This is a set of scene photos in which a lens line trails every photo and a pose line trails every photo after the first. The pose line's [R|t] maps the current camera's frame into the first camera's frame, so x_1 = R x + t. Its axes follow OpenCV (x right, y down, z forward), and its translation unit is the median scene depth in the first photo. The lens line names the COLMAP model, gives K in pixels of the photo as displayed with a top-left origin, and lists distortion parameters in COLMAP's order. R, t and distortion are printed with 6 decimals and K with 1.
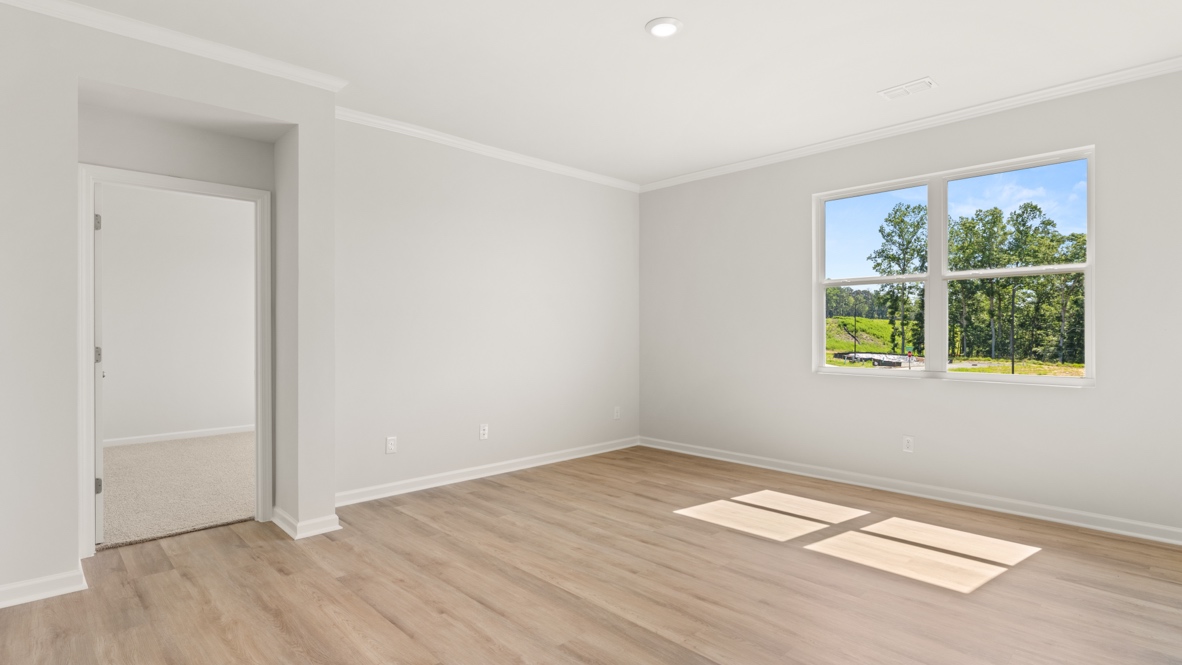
lens RADIAL K [[581.8, 0, 596.4], [0, 581.8, 330.3], [0, 0, 1]] dist [-0.012209, 0.000901]
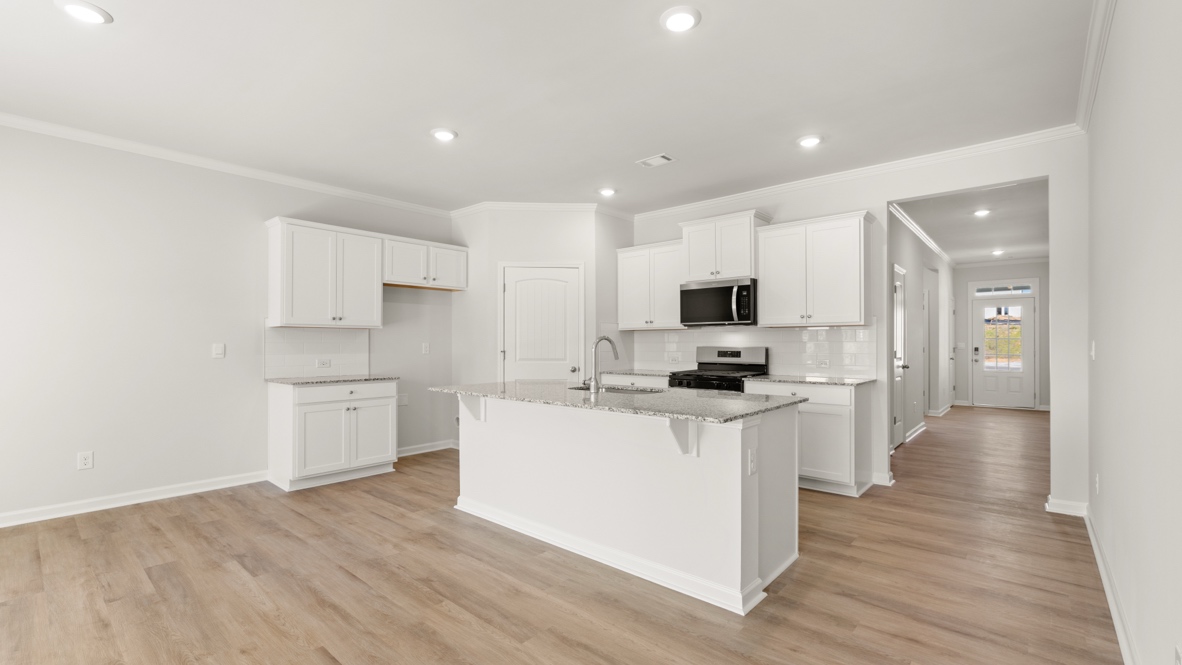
lens RADIAL K [[512.7, 0, 589.6], [0, 512.7, 345.0], [0, 0, 1]] dist [-0.001044, -0.001280]
pose [[-0.998026, 0.002135, -0.062761, -0.172611], [0.002437, 0.999986, -0.004738, 0.005203], [0.062750, -0.004881, -0.998017, 0.345697]]
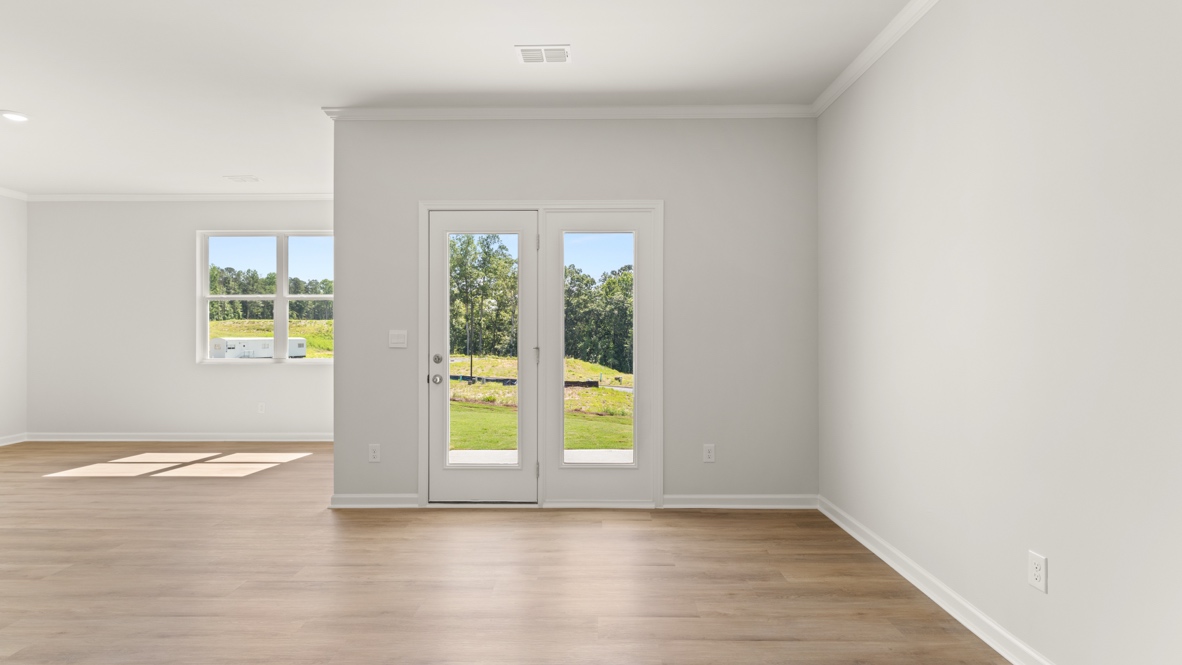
lens RADIAL K [[581.8, 0, 603.5], [0, 581.8, 333.9], [0, 0, 1]] dist [-0.012209, 0.000901]
pose [[0.694781, -0.002958, 0.719215, 0.074203], [0.000099, 0.999992, 0.004016, -0.001743], [-0.719221, -0.002719, 0.694776, -0.693682]]
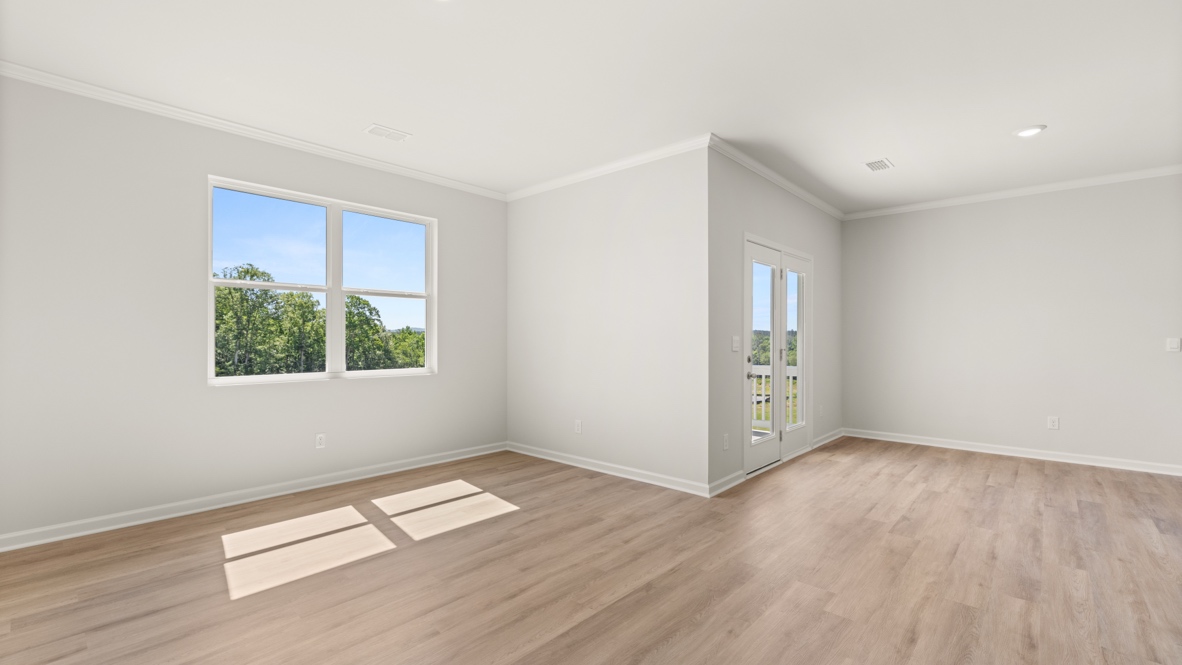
lens RADIAL K [[512.7, 0, 596.0], [0, 512.7, 331.1], [0, 0, 1]] dist [-0.001044, -0.001280]
pose [[-0.071212, 0.010565, 0.997405, -0.467153], [-0.003648, 0.999934, -0.010852, -0.002442], [-0.997455, -0.004412, -0.071169, 0.558992]]
